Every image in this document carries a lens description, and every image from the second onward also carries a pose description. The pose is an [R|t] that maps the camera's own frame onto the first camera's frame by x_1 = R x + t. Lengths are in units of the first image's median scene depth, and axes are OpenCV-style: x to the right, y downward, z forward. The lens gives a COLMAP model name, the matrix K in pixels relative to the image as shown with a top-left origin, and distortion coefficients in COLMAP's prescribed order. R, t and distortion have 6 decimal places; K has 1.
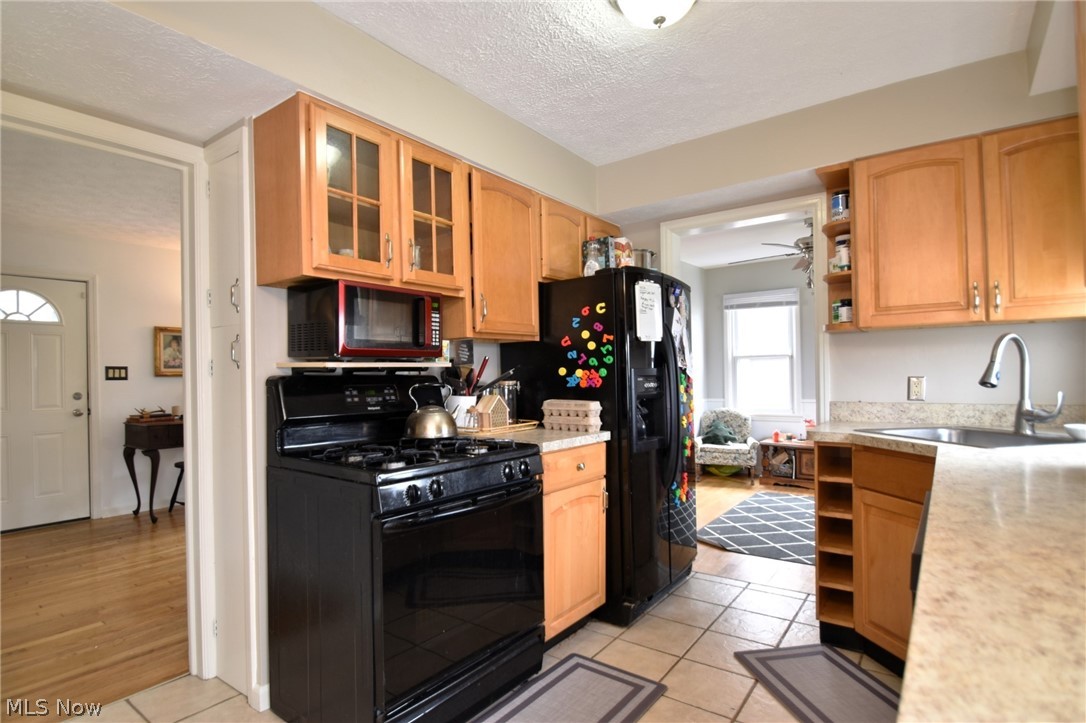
lens RADIAL K [[554.5, 0, 526.2], [0, 554.5, 375.4], [0, 0, 1]] dist [0.000120, -0.017293]
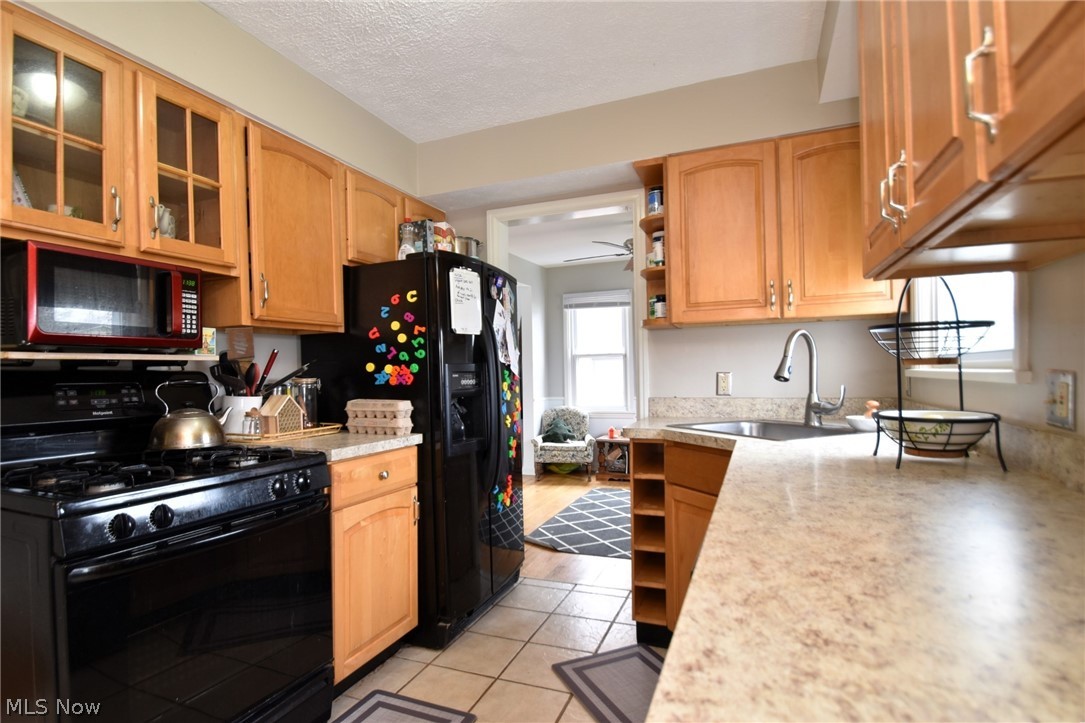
lens RADIAL K [[557.5, 0, 526.3], [0, 557.5, 375.7], [0, 0, 1]] dist [-0.006883, -0.012693]
pose [[0.967638, -0.003386, 0.252321, 0.085840], [0.003538, 0.999994, -0.000150, 0.007508], [-0.252319, 0.001038, 0.967644, 0.084609]]
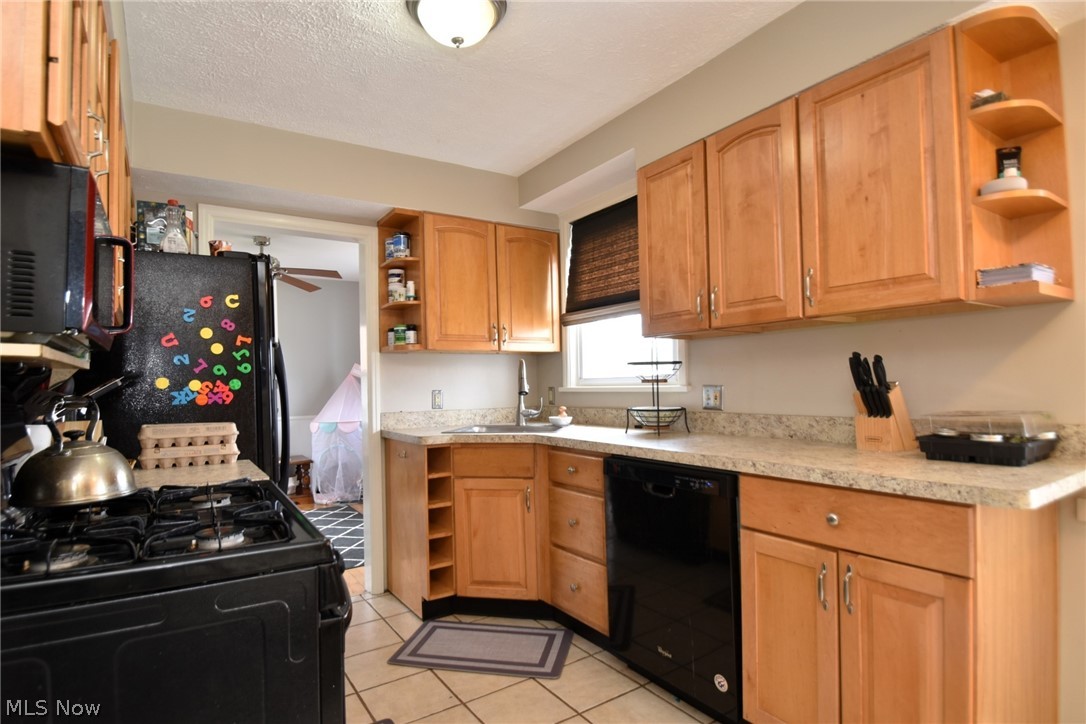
lens RADIAL K [[558.0, 0, 526.8], [0, 558.0, 376.2], [0, 0, 1]] dist [-0.006883, -0.012693]
pose [[0.345402, 0.023659, 0.938157, -0.445185], [0.017395, 0.999349, -0.031607, 0.014516], [-0.938294, 0.027236, 0.344765, 0.352435]]
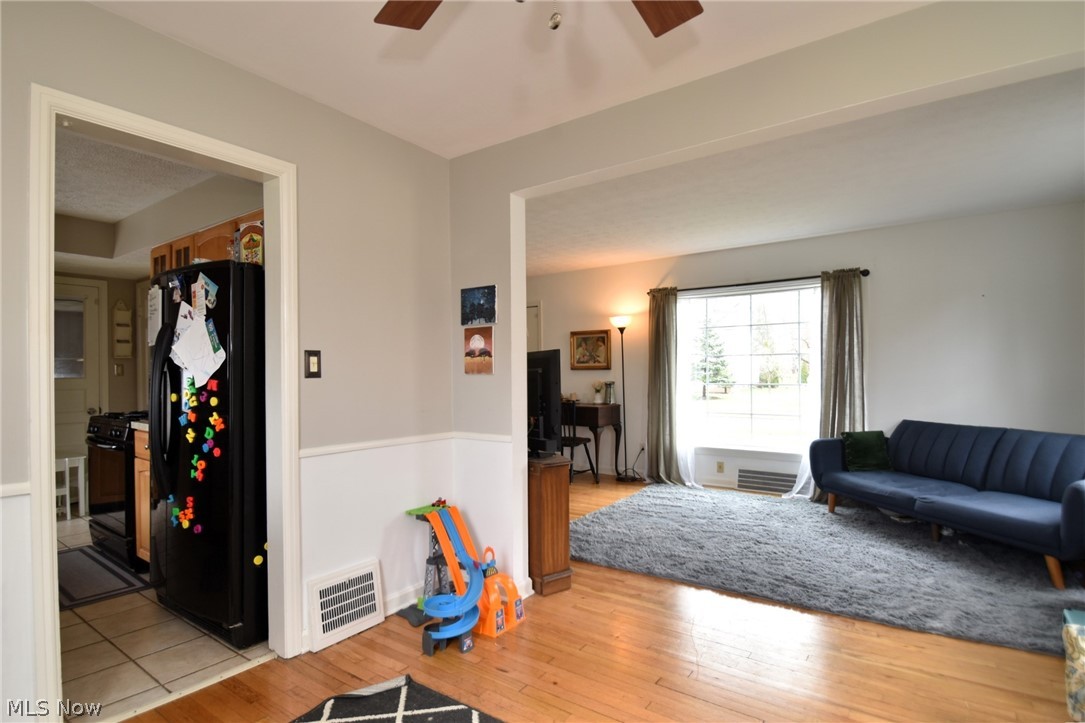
lens RADIAL K [[554.0, 0, 525.7], [0, 554.0, 375.4], [0, 0, 1]] dist [0.000120, -0.017293]
pose [[0.012272, 0.018049, -0.999762, 1.262904], [0.007853, 0.999805, 0.018146, -0.018698], [0.999894, -0.008074, 0.012128, 1.691350]]
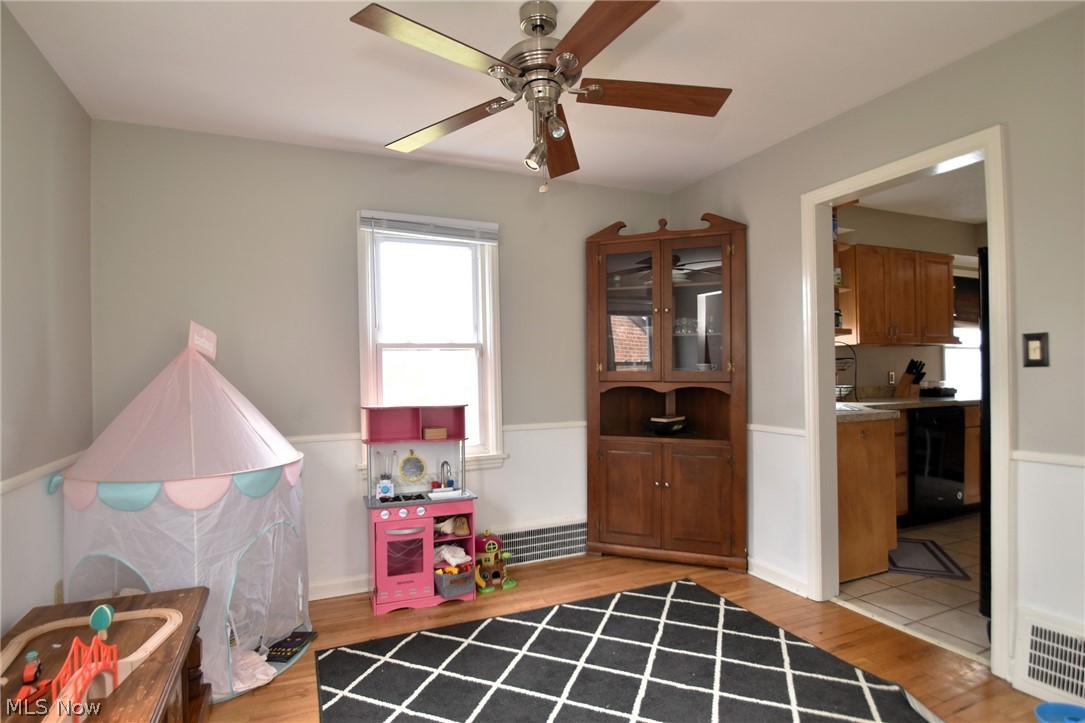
lens RADIAL K [[554.0, 0, 525.7], [0, 554.0, 375.4], [0, 0, 1]] dist [0.000120, -0.017293]
pose [[-0.869179, 0.035519, 0.493219, 0.564598], [0.035901, 0.999317, -0.008697, -0.007446], [-0.493192, 0.010148, -0.869861, 2.348834]]
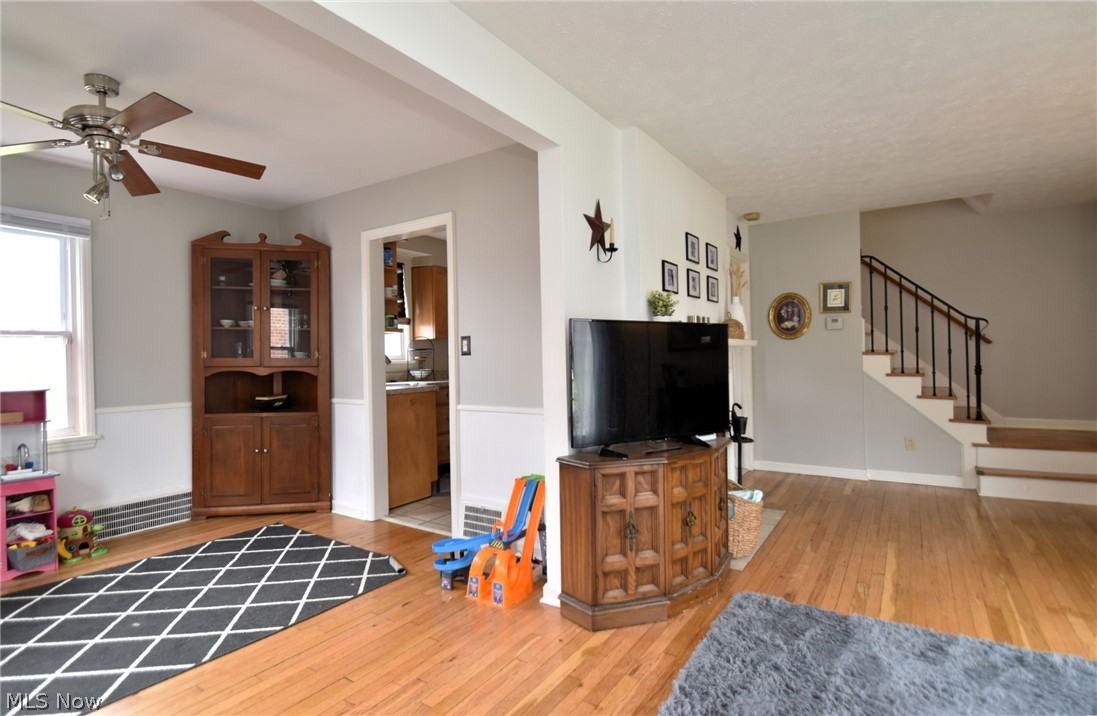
lens RADIAL K [[546.3, 0, 539.8], [0, 546.3, 357.4], [0, 0, 1]] dist [0.006819, -0.018126]
pose [[-0.997857, 0.039454, -0.052201, 0.215951], [0.039418, 0.999221, 0.001727, 0.009065], [0.052229, -0.000335, -0.998635, 2.663530]]
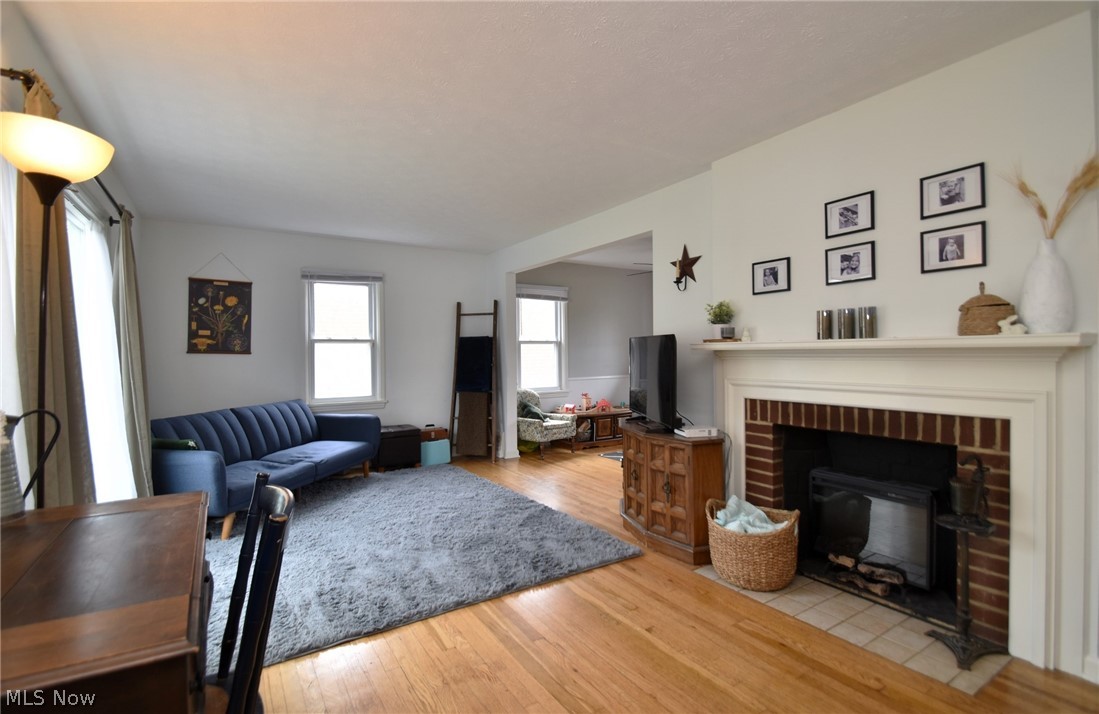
lens RADIAL K [[511.9, 0, 552.8], [0, 511.9, 355.7], [0, 0, 1]] dist [0.003901, -0.013220]
pose [[0.345677, 0.010374, 0.938296, -1.357738], [0.006552, 0.999888, -0.013469, 0.019727], [-0.938331, 0.010803, 0.345570, 1.471337]]
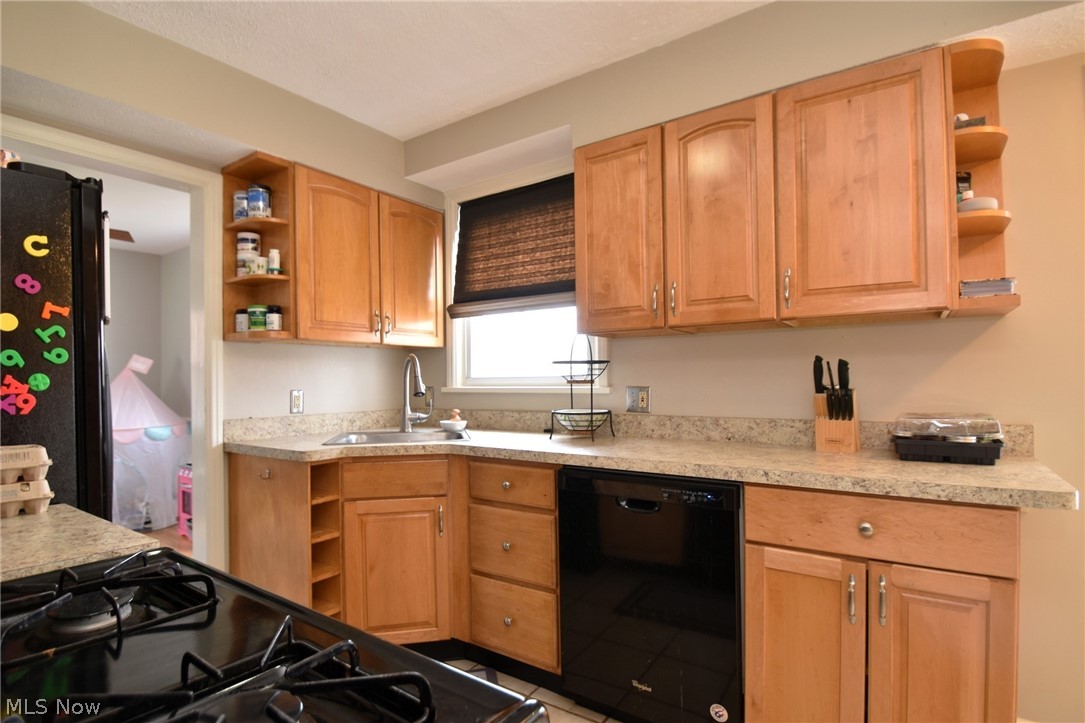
lens RADIAL K [[547.3, 0, 526.2], [0, 547.3, 375.4], [0, 0, 1]] dist [-0.004366, -0.013990]
pose [[-0.030569, 0.024751, 0.999226, -0.330874], [0.014483, 0.999599, -0.024317, 0.005810], [-0.999428, 0.013728, -0.030915, 0.599978]]
